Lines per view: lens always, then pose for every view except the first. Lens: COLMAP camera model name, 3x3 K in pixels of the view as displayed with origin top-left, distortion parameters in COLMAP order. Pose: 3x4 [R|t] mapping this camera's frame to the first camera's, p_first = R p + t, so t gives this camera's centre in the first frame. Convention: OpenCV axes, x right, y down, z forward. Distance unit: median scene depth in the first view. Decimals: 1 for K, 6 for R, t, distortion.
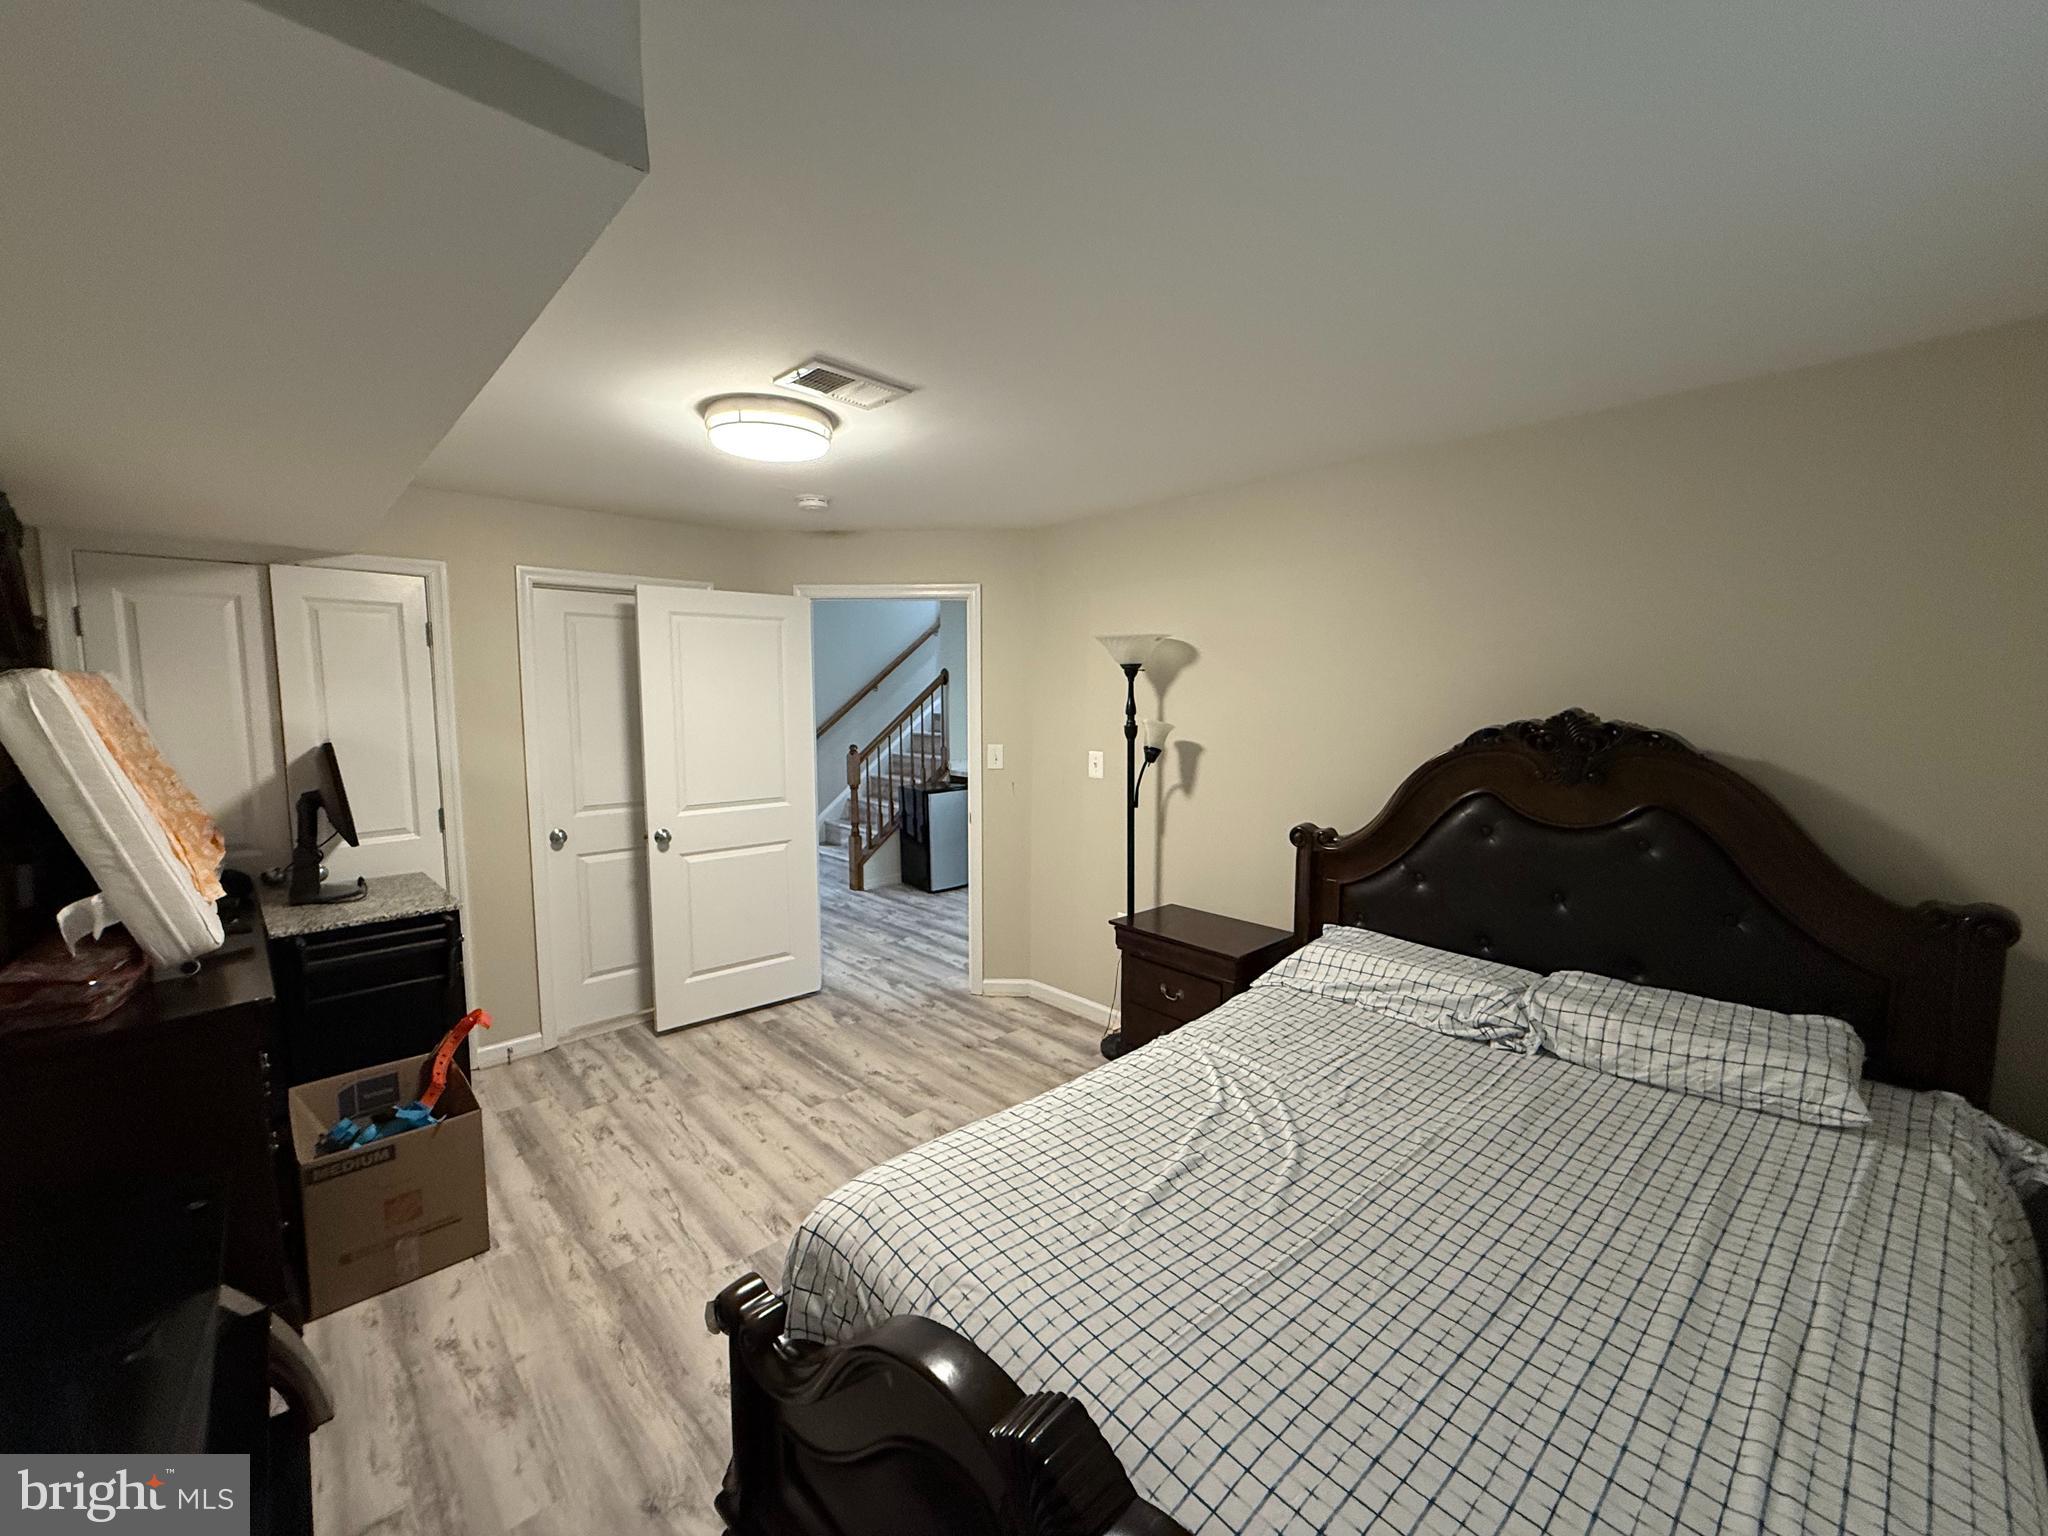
lens RADIAL K [[818.7, 0, 1023.4], [0, 818.7, 764.6], [0, 0, 1]] dist [-0.000655, -0.000046]
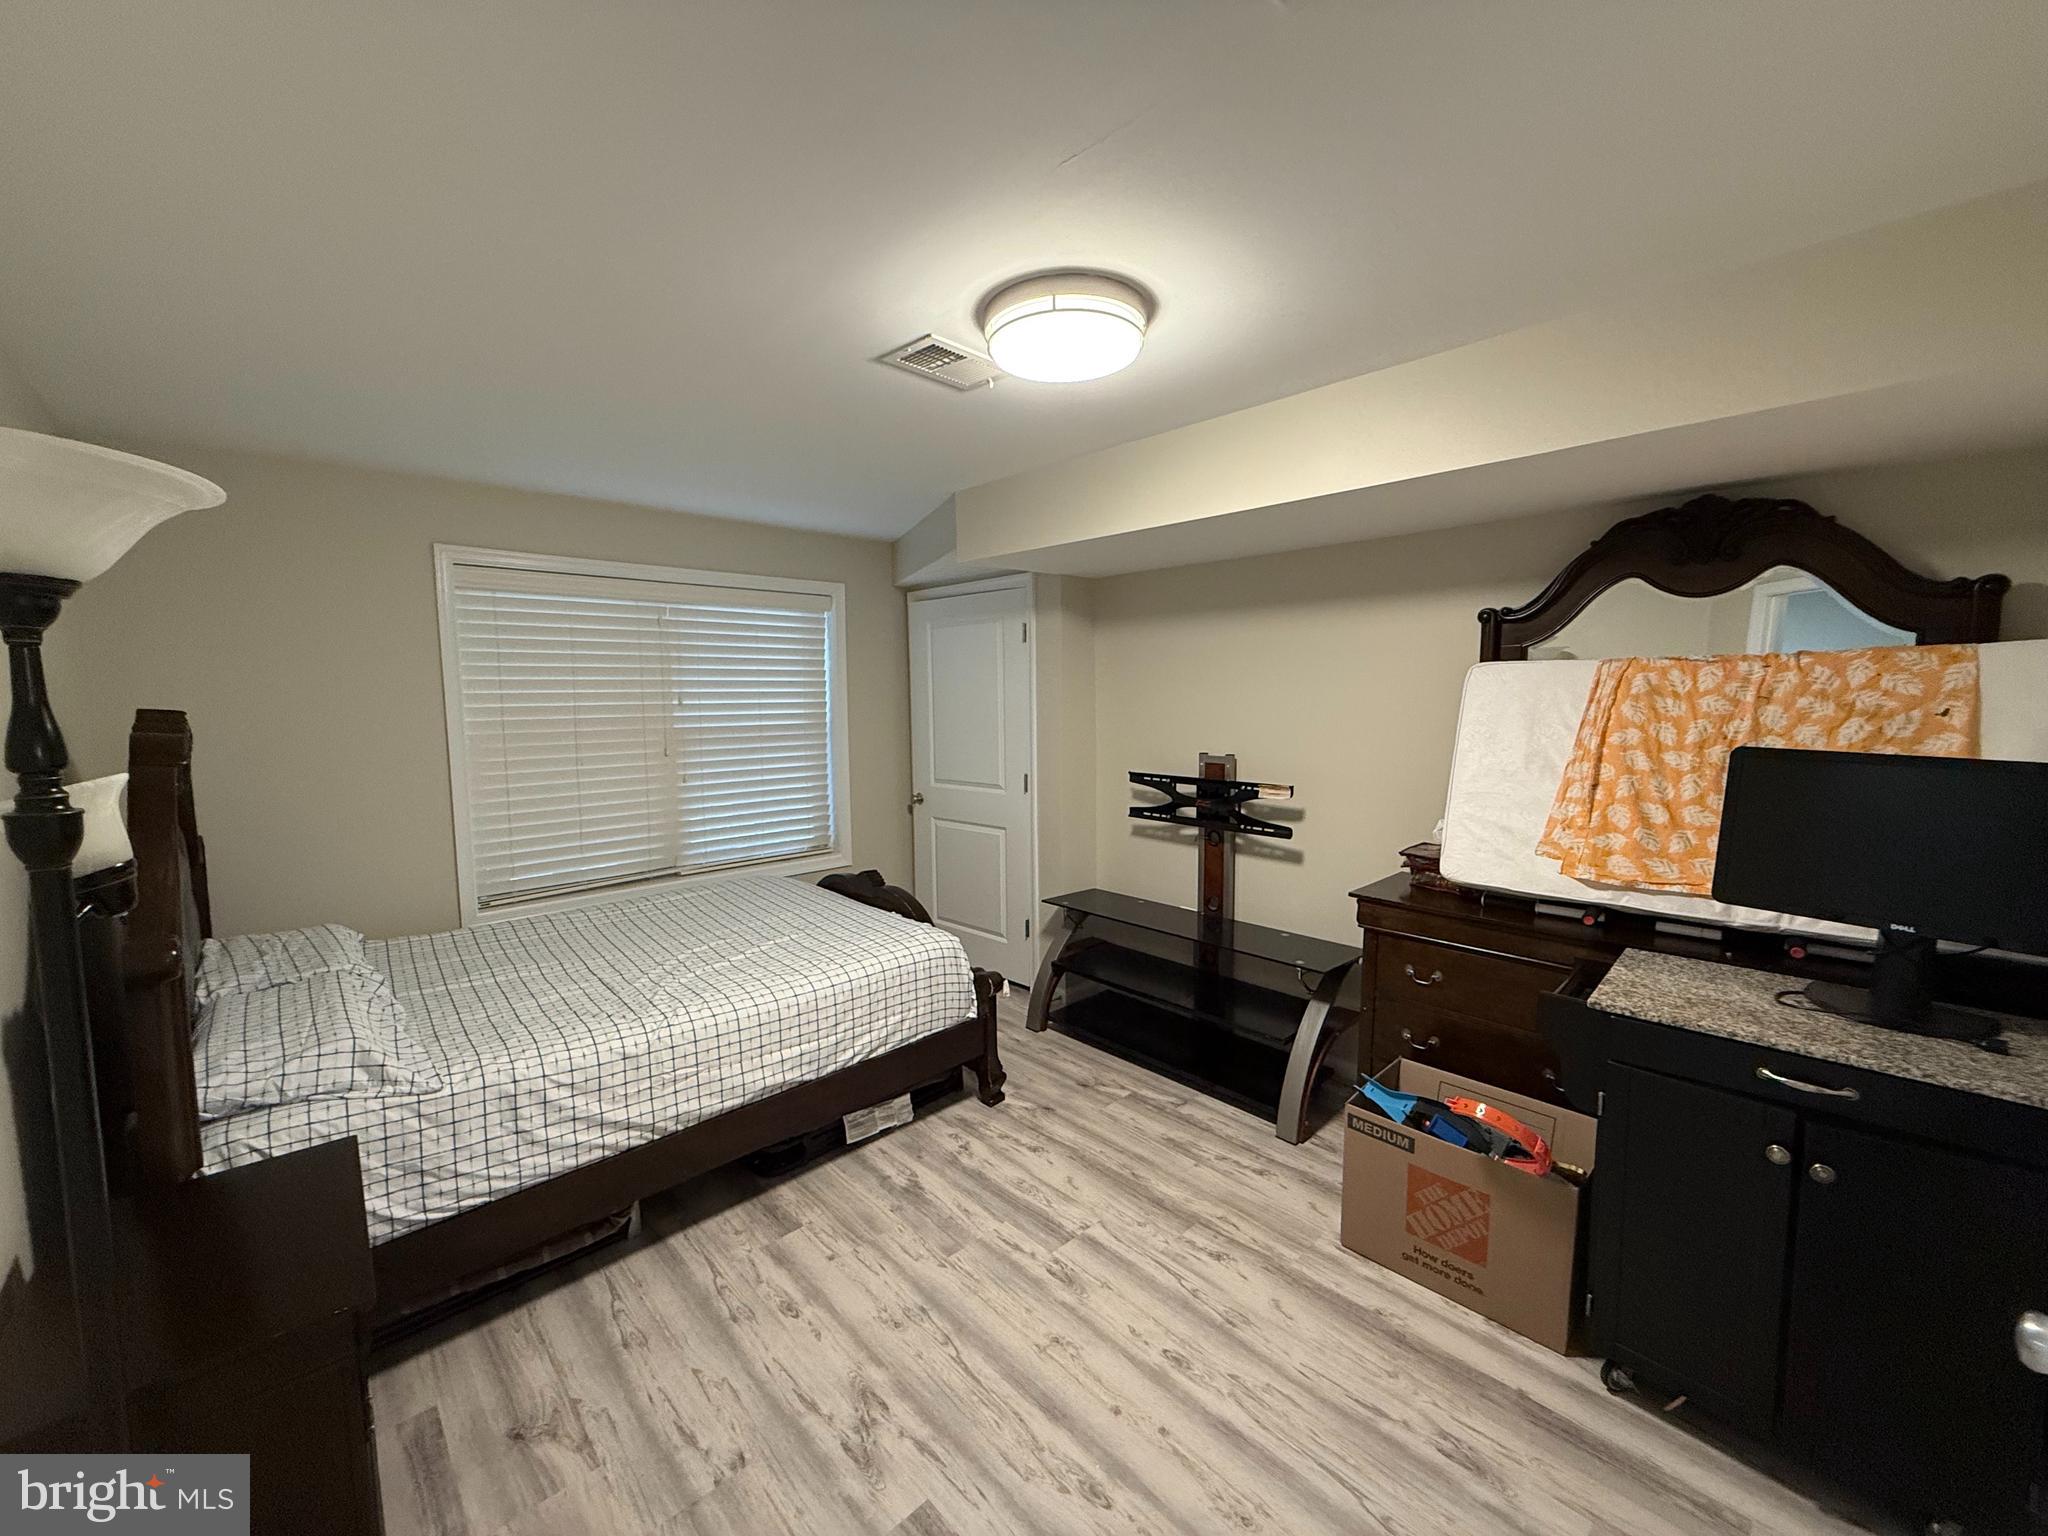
lens RADIAL K [[818.7, 0, 1023.0], [0, 818.7, 764.4], [0, 0, 1]] dist [-0.000655, -0.000046]
pose [[-0.999856, 0.015716, -0.006387, -0.261105], [0.014232, 0.981991, 0.188391, -0.165047], [0.009232, 0.188273, -0.982073, 1.799560]]
